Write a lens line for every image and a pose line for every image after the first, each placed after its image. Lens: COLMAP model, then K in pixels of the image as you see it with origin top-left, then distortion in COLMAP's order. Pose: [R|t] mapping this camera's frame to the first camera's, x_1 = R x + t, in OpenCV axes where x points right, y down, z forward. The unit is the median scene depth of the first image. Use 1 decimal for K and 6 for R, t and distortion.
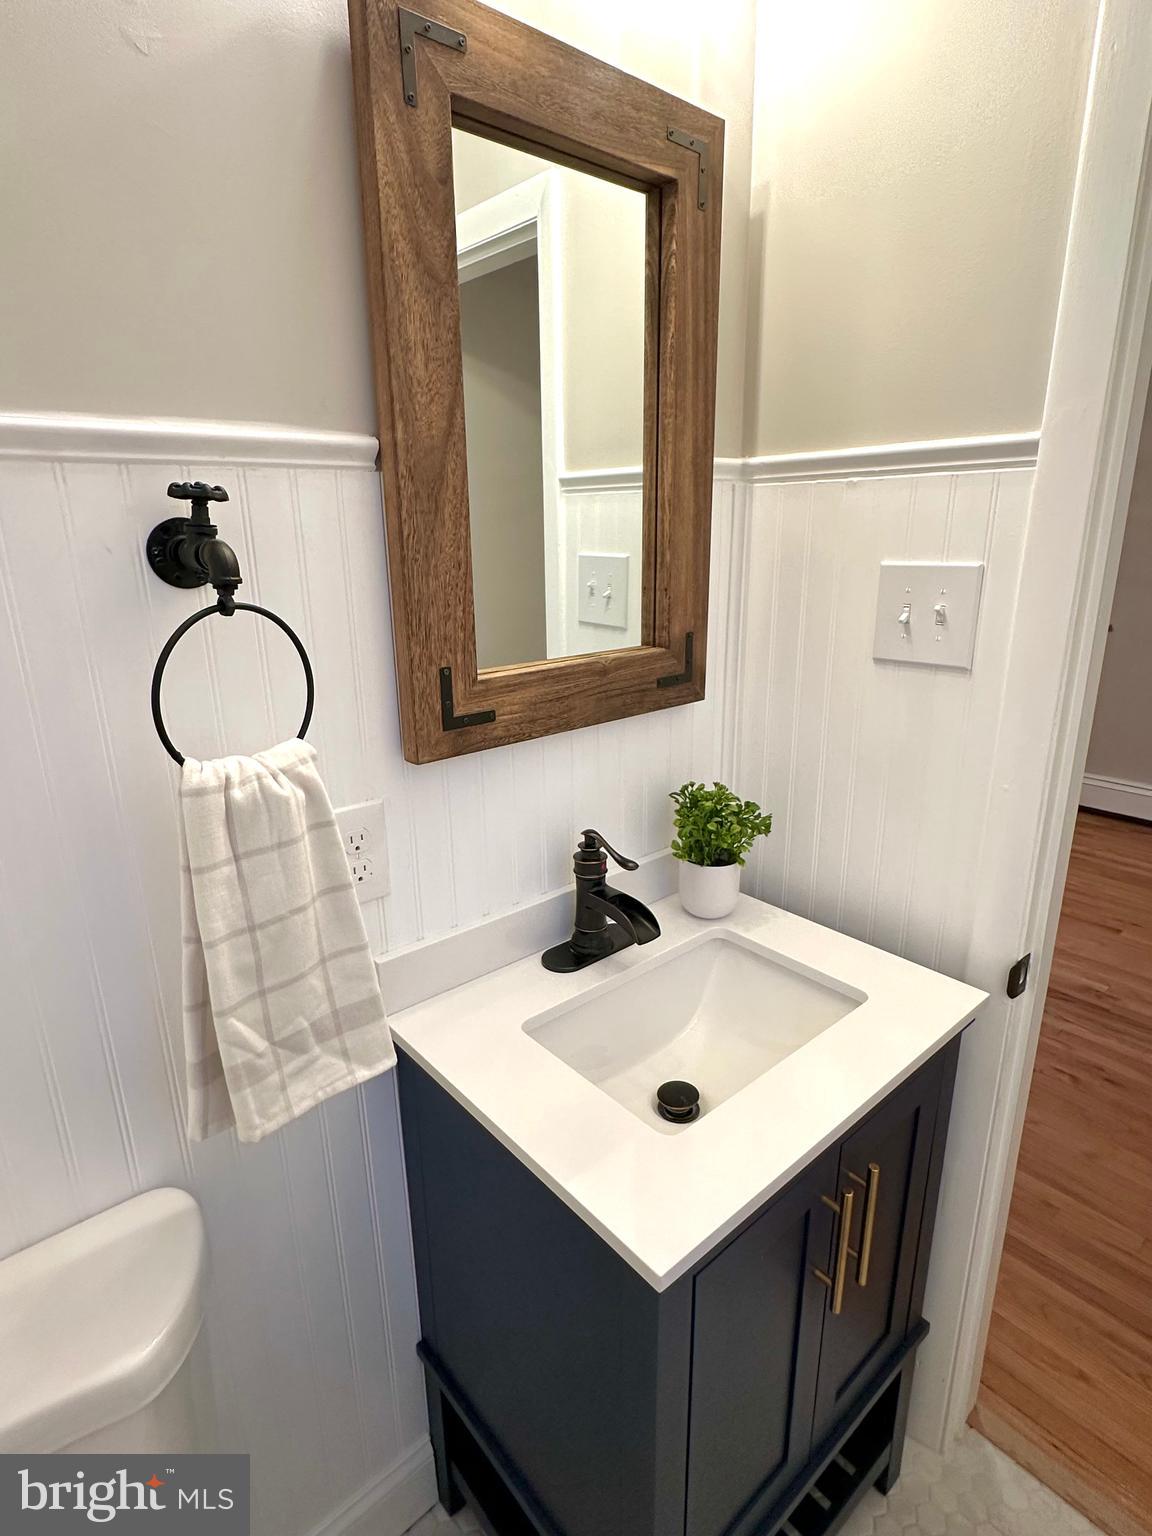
lens RADIAL K [[804.2, 0, 575.6], [0, 804.2, 770.7], [0, 0, 1]] dist [-0.008255, 0.001237]
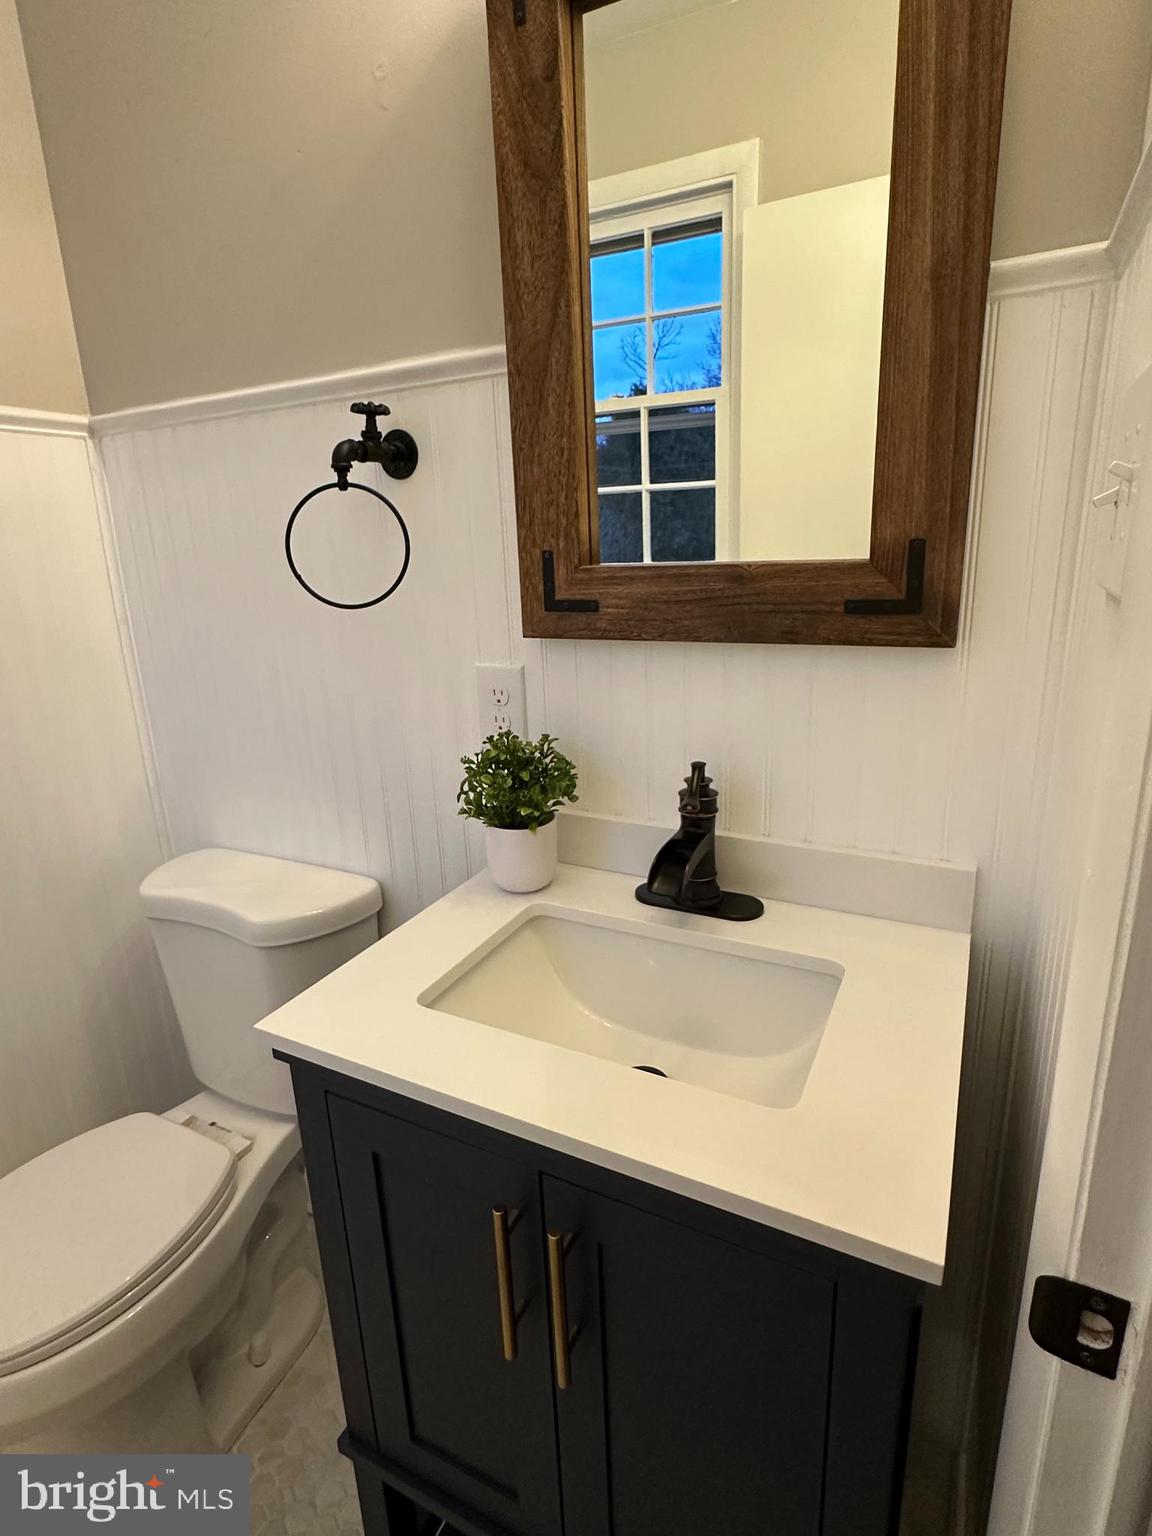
lens RADIAL K [[804.2, 0, 574.6], [0, 804.2, 762.2], [0, 0, 1]] dist [-0.008255, 0.001237]
pose [[0.366114, 0.255802, -0.894721, 0.905551], [-0.234842, 0.955754, 0.177155, -0.057889], [0.900450, 0.145259, 0.409988, 0.641585]]
